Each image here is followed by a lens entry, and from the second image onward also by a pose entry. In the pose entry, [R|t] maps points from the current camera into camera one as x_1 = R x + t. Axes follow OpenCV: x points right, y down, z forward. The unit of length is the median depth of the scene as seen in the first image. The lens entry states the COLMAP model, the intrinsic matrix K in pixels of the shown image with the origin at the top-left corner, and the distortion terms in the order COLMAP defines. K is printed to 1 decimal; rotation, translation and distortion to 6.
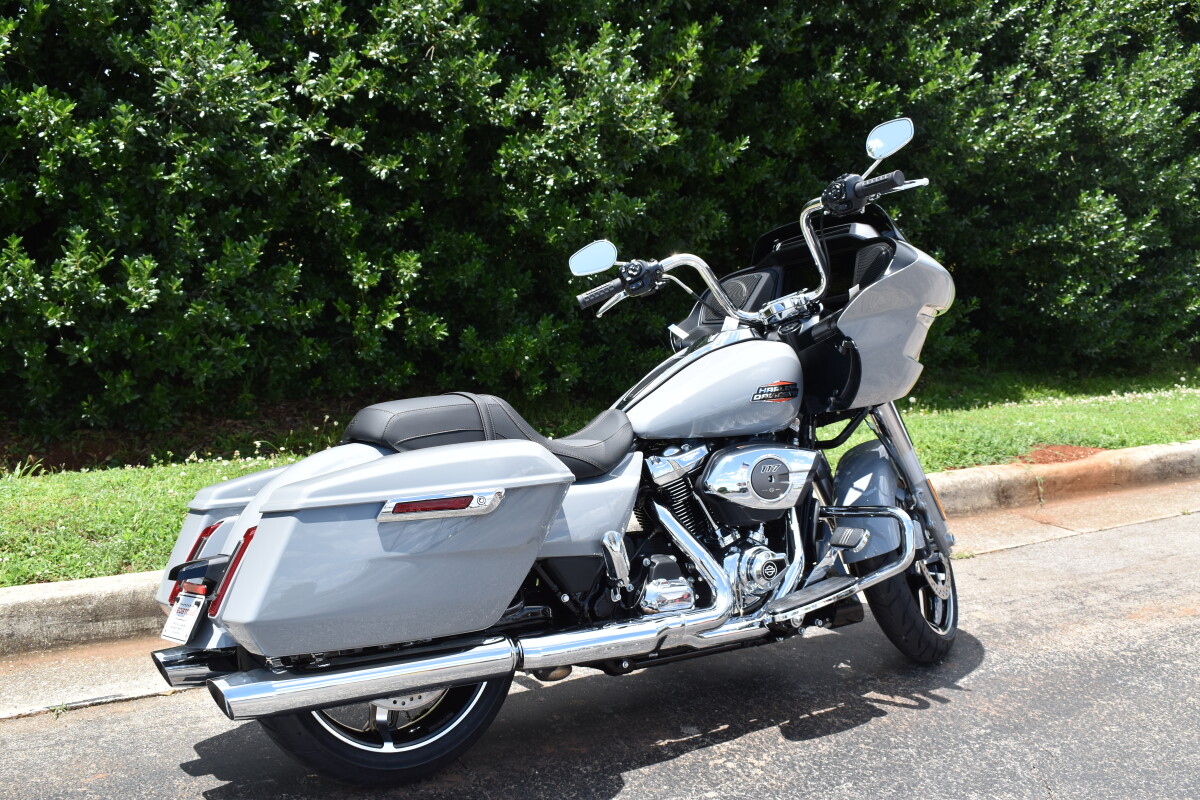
lens RADIAL K [[1278.4, 0, 604.4], [0, 1278.4, 397.9], [0, 0, 1]] dist [-0.075699, 0.000000]
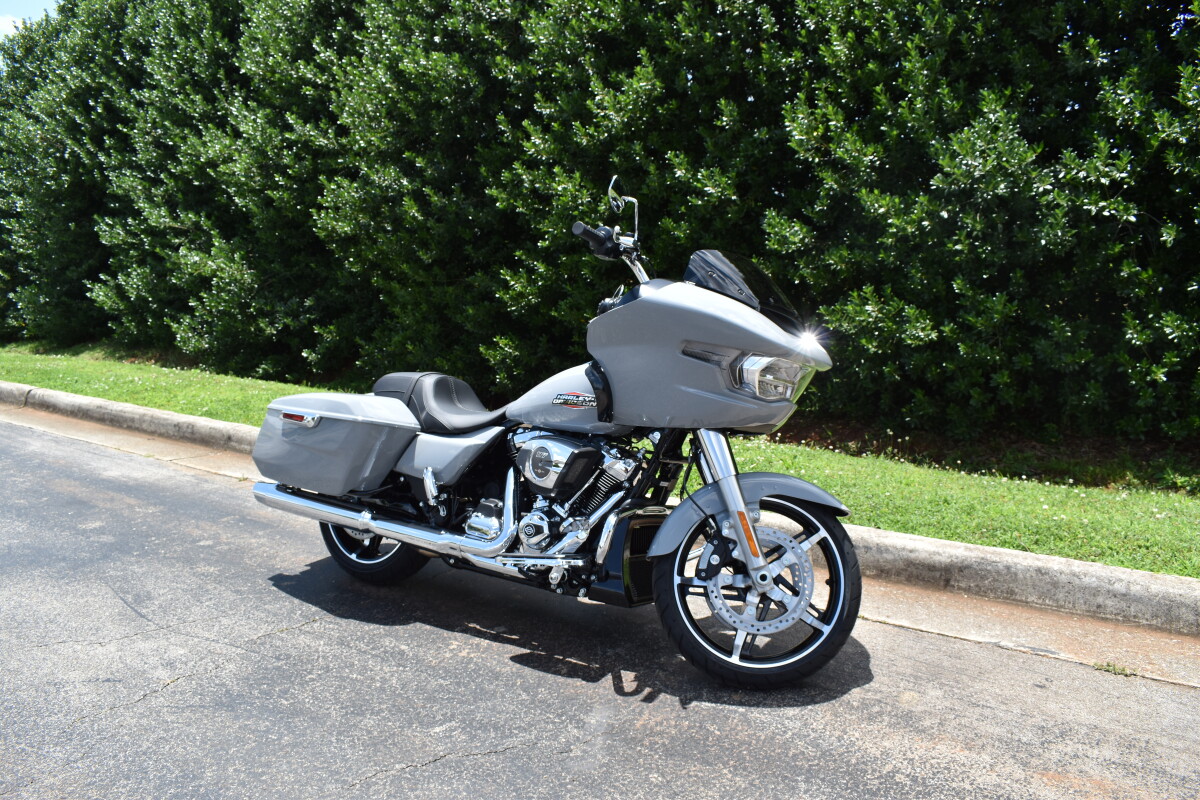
lens RADIAL K [[969.6, 0, 597.0], [0, 969.6, 403.5], [0, 0, 1]] dist [-0.080560, -0.003098]
pose [[0.396704, 0.112932, -0.910973, 1.039523], [-0.131925, 0.989115, 0.065169, -0.069119], [0.908417, 0.094327, 0.407285, 0.629146]]
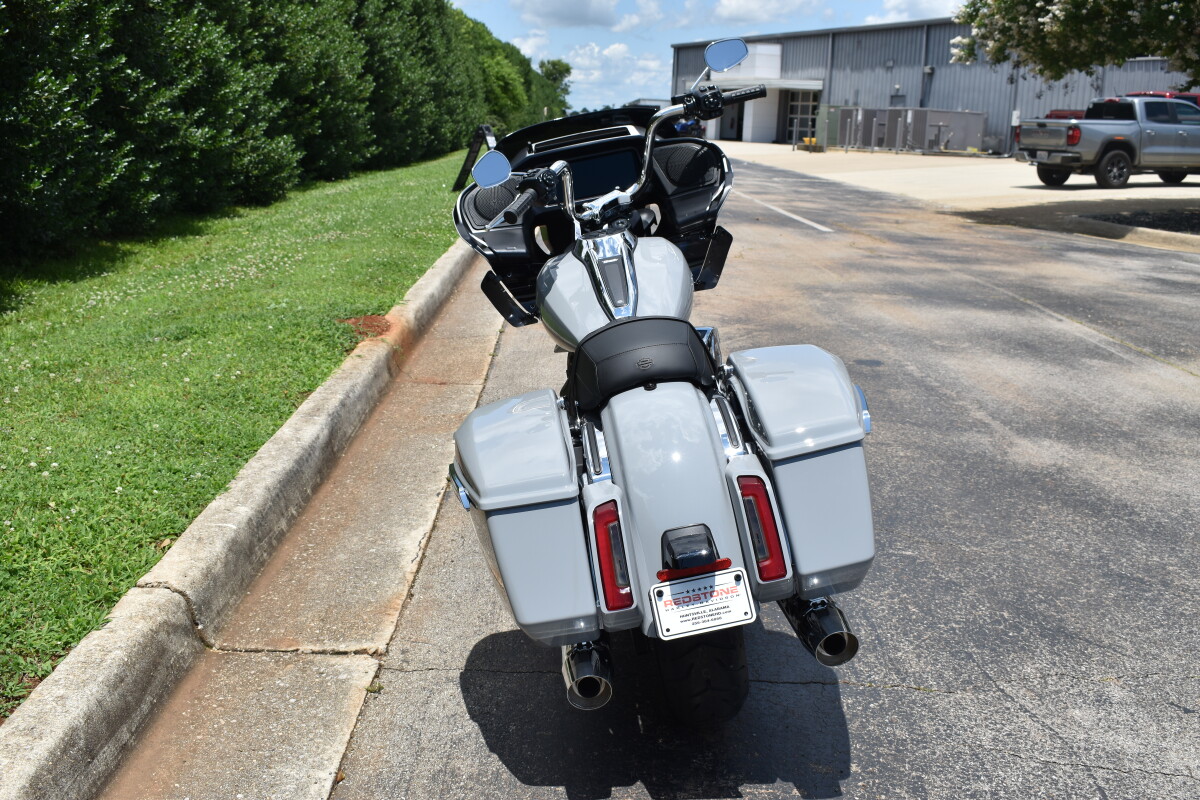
lens RADIAL K [[1278.4, 0, 601.7], [0, 1278.4, 405.0], [0, 0, 1]] dist [-0.075699, 0.000000]
pose [[0.506473, -0.203936, 0.837792, -0.887753], [0.117555, 0.978887, 0.167215, -0.096345], [-0.854205, 0.013796, 0.519754, 0.482815]]
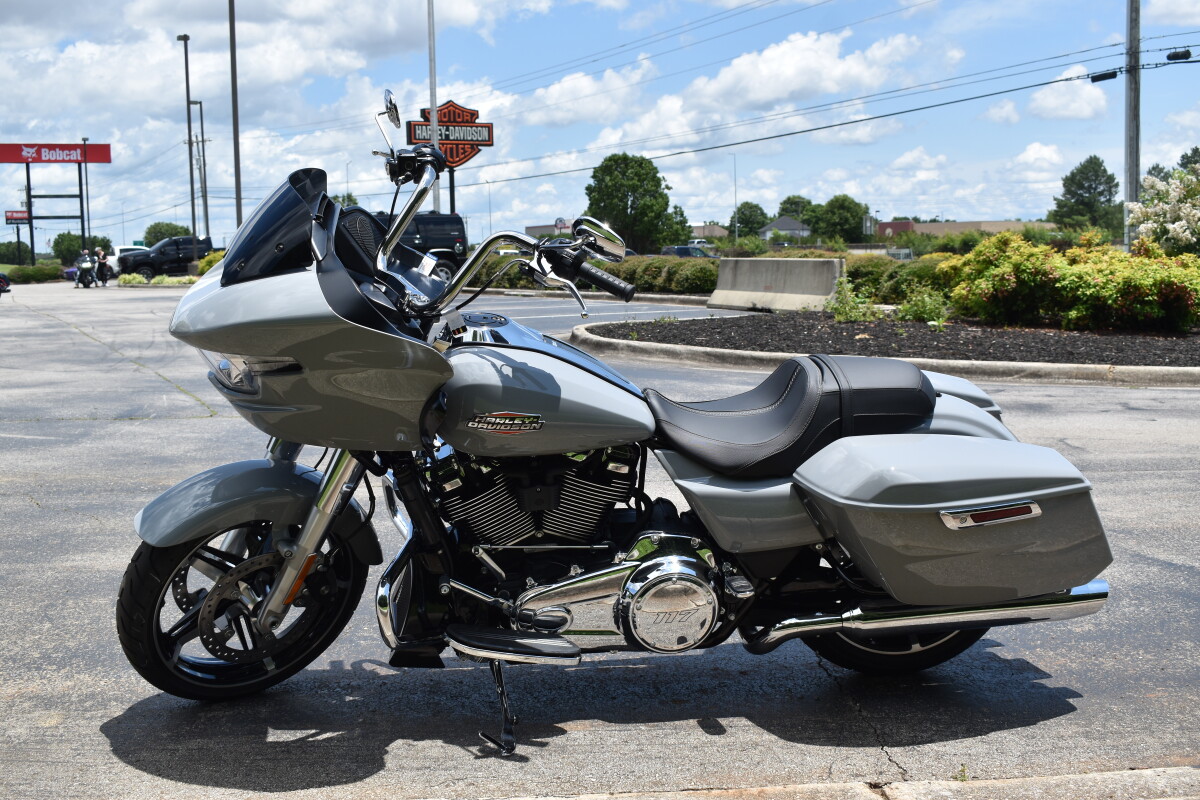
lens RADIAL K [[1423.6, 0, 602.0], [0, 1423.6, 402.7], [0, 0, 1]] dist [-0.059807, 0.000000]
pose [[-0.899656, -0.069289, 0.431067, -0.425630], [0.053634, 0.962310, 0.266615, -0.267897], [-0.433293, 0.262981, -0.862031, 1.940285]]
